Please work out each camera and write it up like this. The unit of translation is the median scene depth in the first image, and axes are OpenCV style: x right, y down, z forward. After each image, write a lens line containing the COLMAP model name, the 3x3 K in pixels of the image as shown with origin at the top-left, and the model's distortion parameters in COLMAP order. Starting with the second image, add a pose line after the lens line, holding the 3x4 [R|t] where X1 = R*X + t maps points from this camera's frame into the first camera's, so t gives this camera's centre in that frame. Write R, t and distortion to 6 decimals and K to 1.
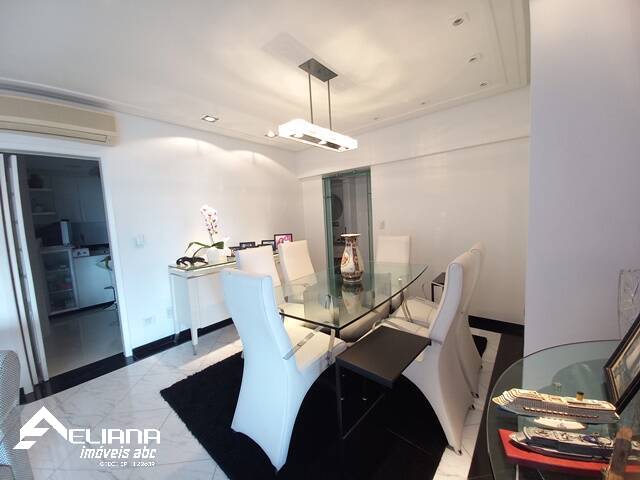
lens RADIAL K [[251.5, 0, 319.0], [0, 251.5, 240.5], [0, 0, 1]] dist [0.004193, -0.011085]
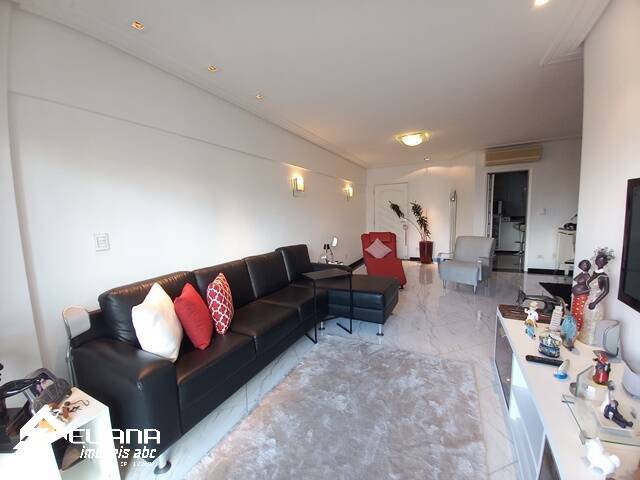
lens RADIAL K [[261.2, 0, 320.0], [0, 261.2, 240.0], [0, 0, 1]] dist [0.002271, 0.000153]
pose [[0.236068, 0.139029, -0.961739, 0.694813], [-0.072514, 0.989473, 0.125239, 0.078620], [0.969027, 0.040174, 0.243665, -0.932530]]
